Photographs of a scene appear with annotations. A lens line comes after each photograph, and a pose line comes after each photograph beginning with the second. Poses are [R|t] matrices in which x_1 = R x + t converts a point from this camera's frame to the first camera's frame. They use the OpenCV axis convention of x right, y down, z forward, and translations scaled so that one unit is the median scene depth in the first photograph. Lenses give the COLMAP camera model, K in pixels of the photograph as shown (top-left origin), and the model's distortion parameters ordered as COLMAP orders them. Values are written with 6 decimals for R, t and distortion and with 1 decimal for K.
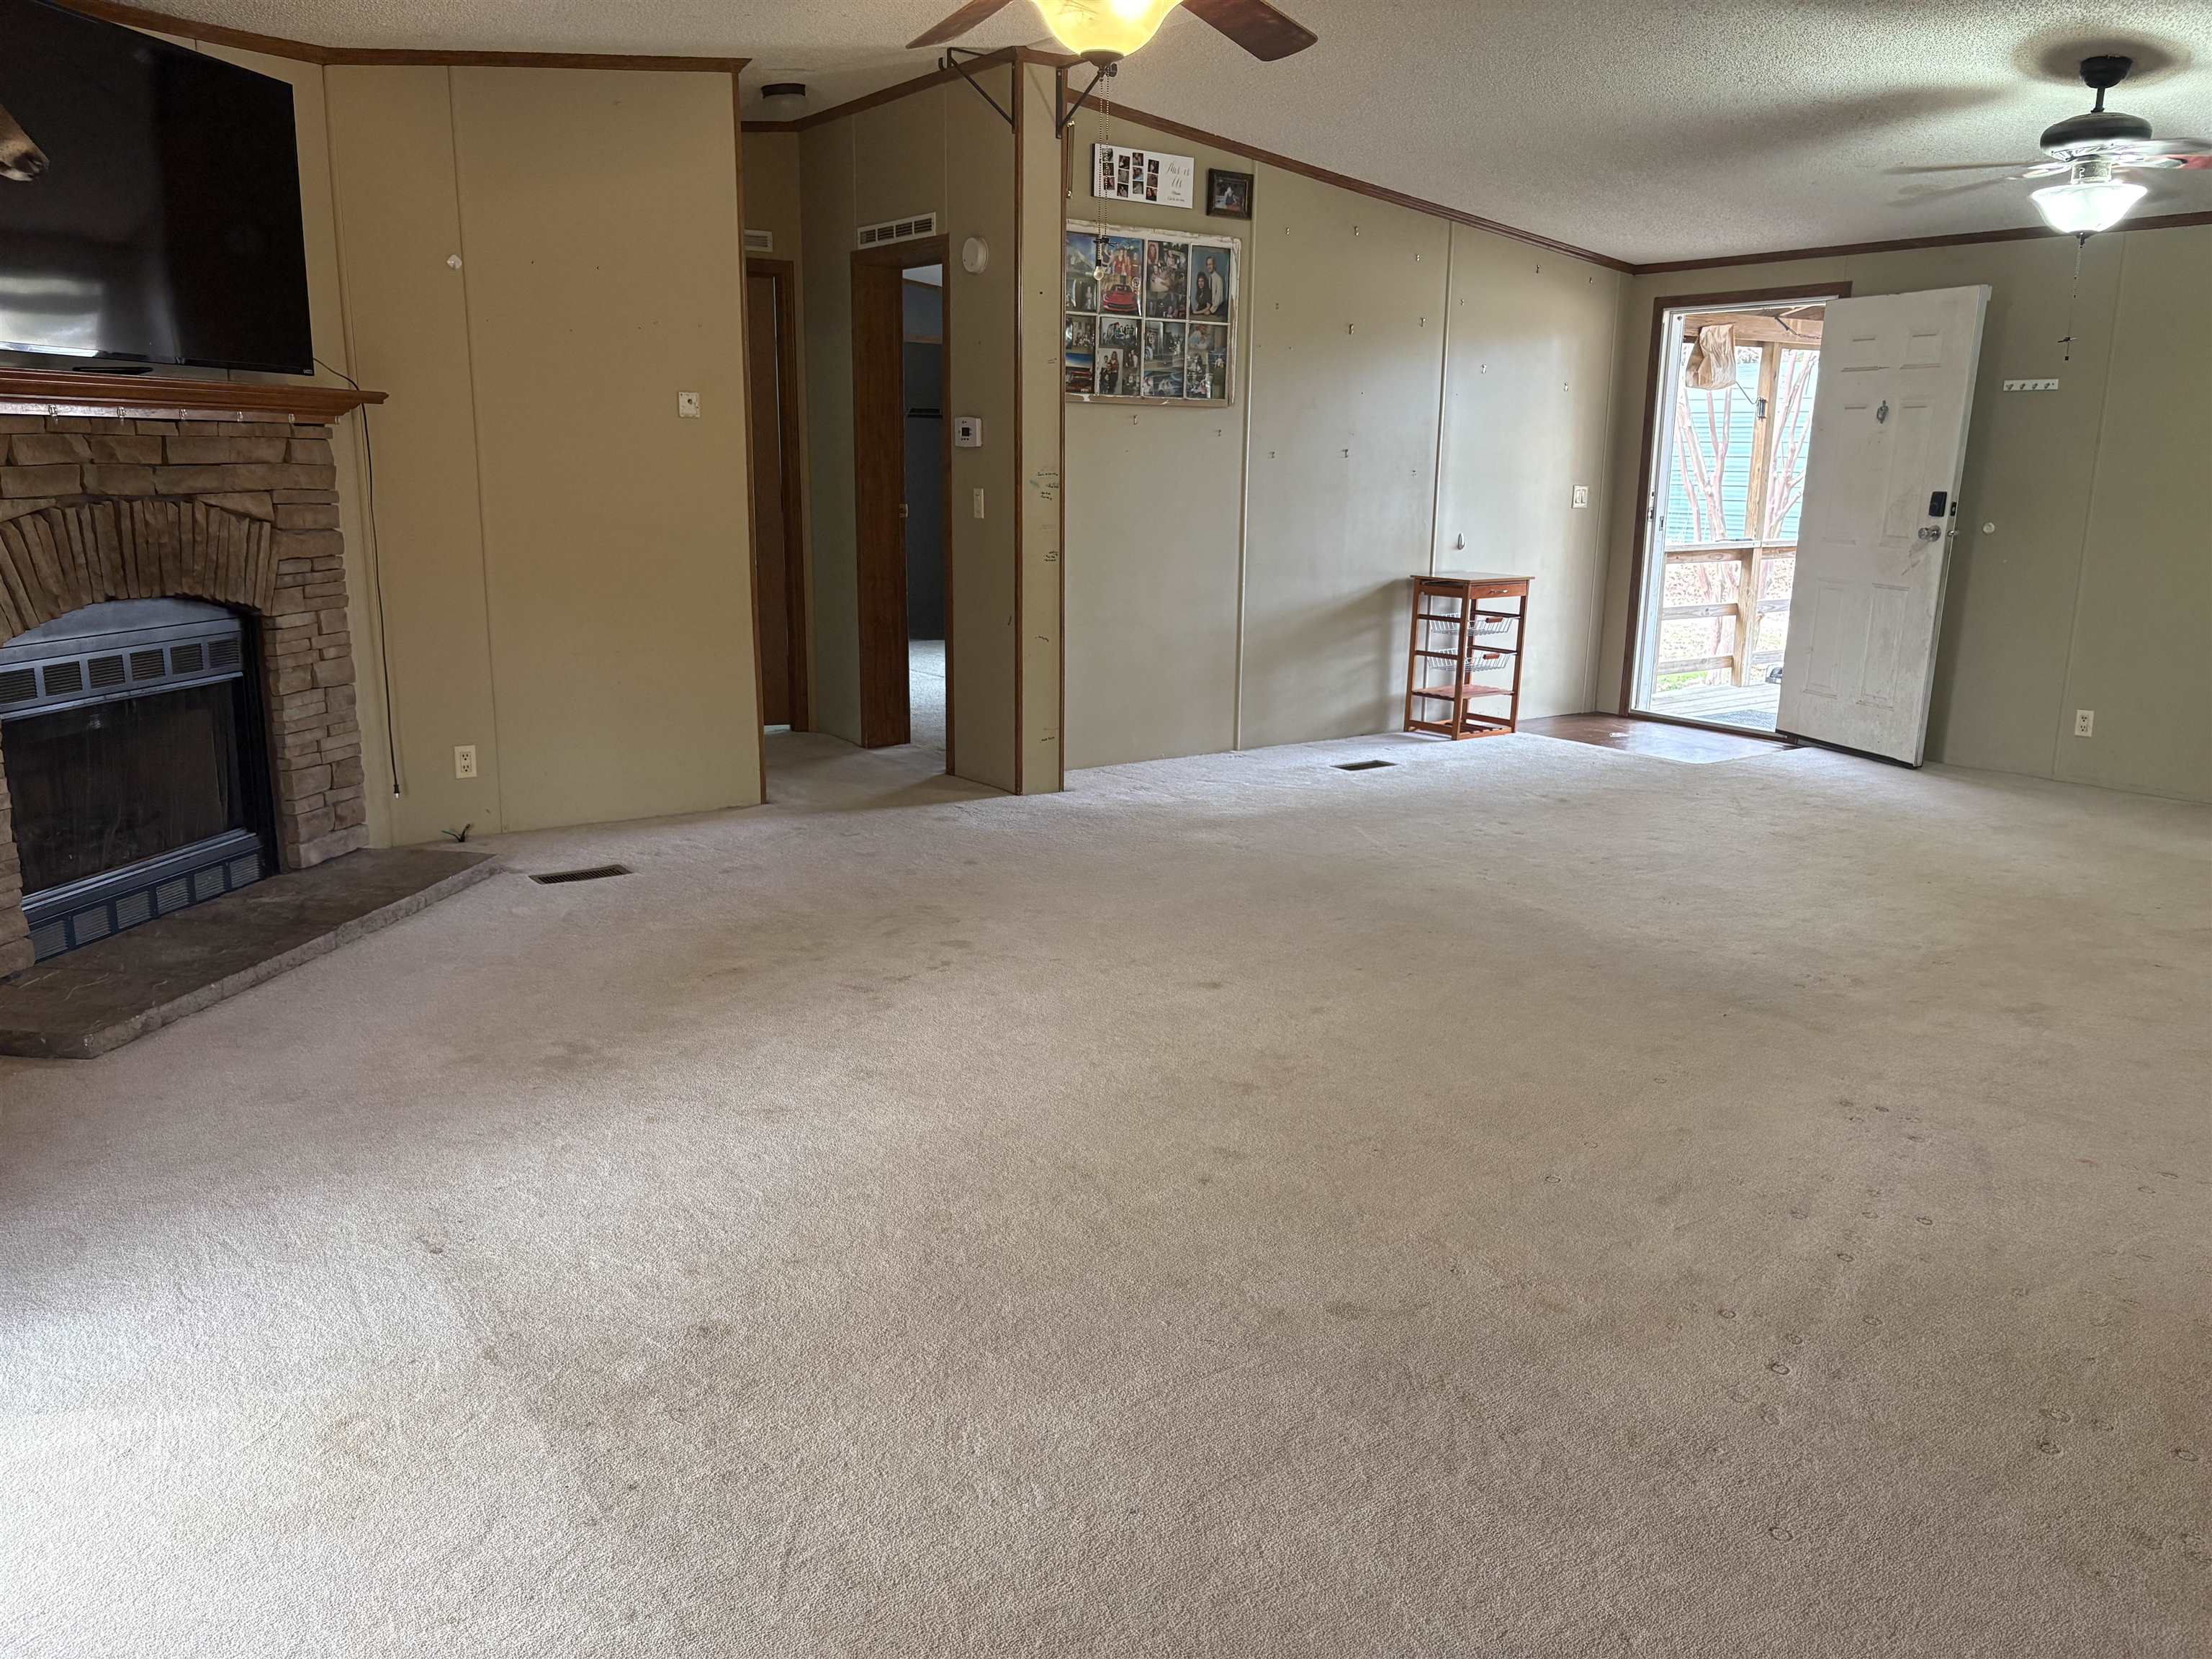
lens RADIAL K [[1671.5, 0, 1105.2], [0, 1671.5, 831.2], [0, 0, 1]] dist [0.043238, -0.050720]
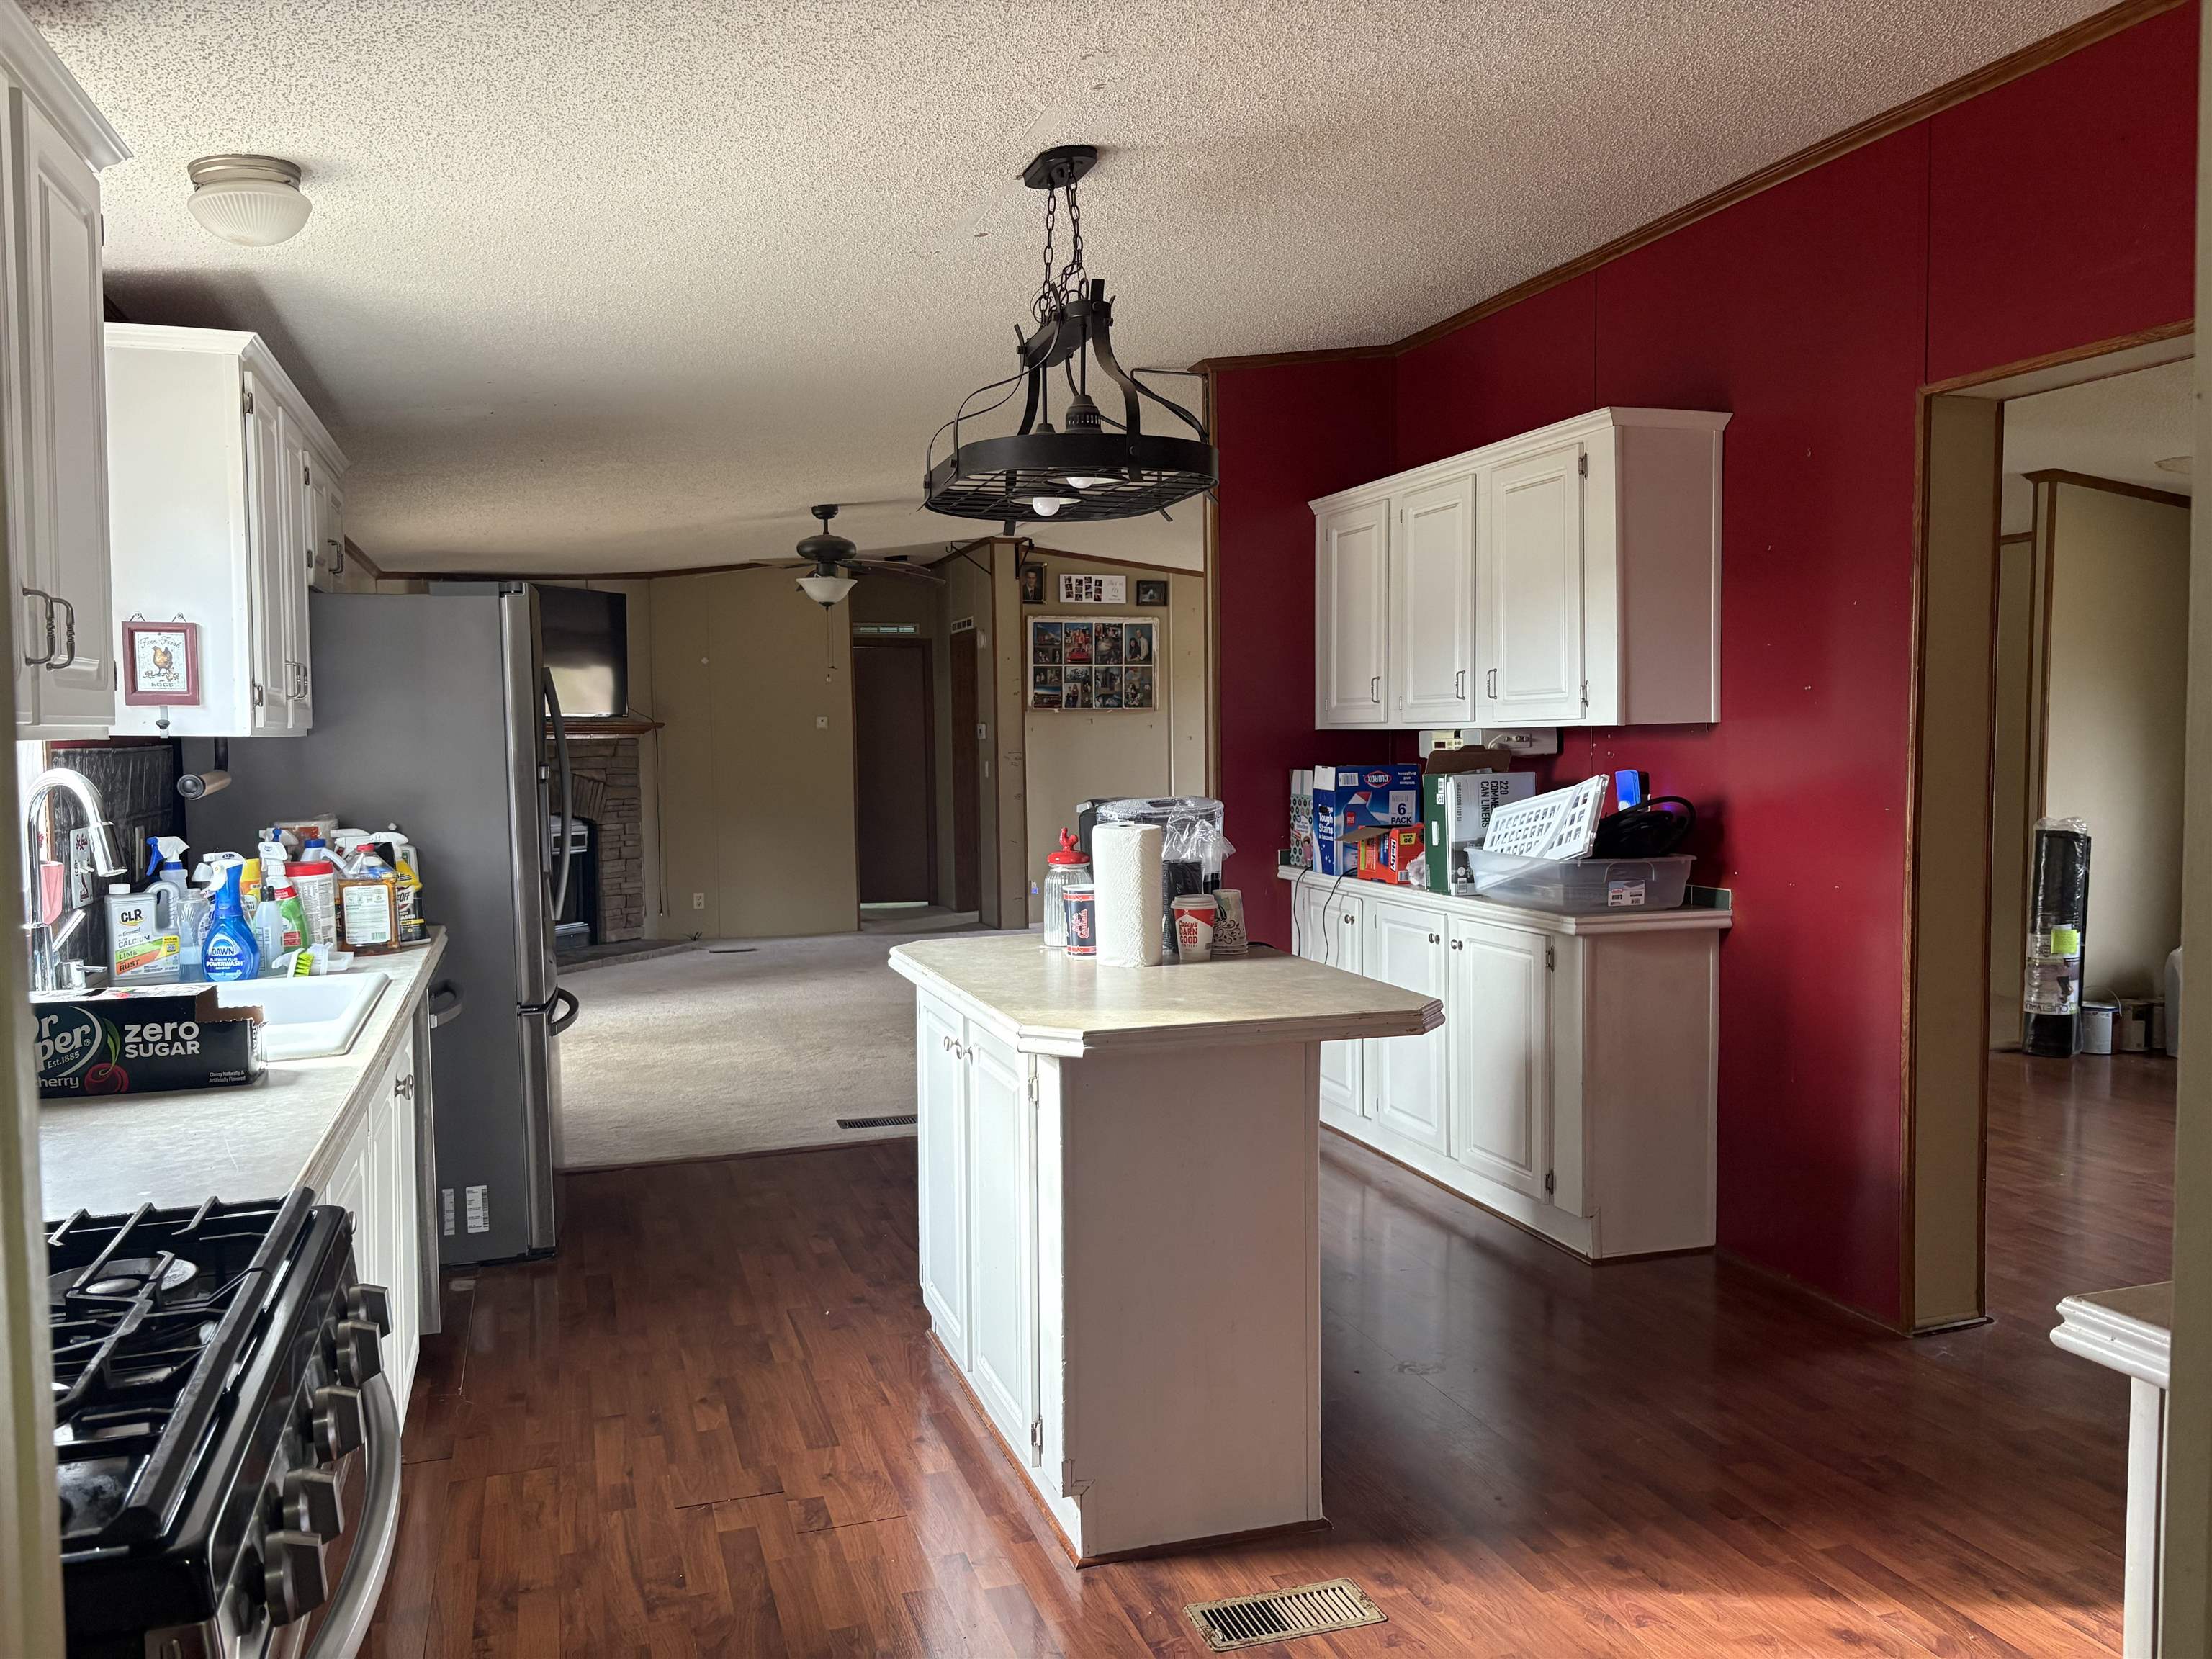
lens RADIAL K [[1671.5, 0, 1121.7], [0, 1671.5, 828.6], [0, 0, 1]] dist [0.043238, -0.050720]
pose [[0.950763, -0.004497, -0.309885, 0.771594], [-0.046485, 0.986514, -0.156935, 0.176282], [0.306411, 0.163613, 0.937733, -0.783562]]
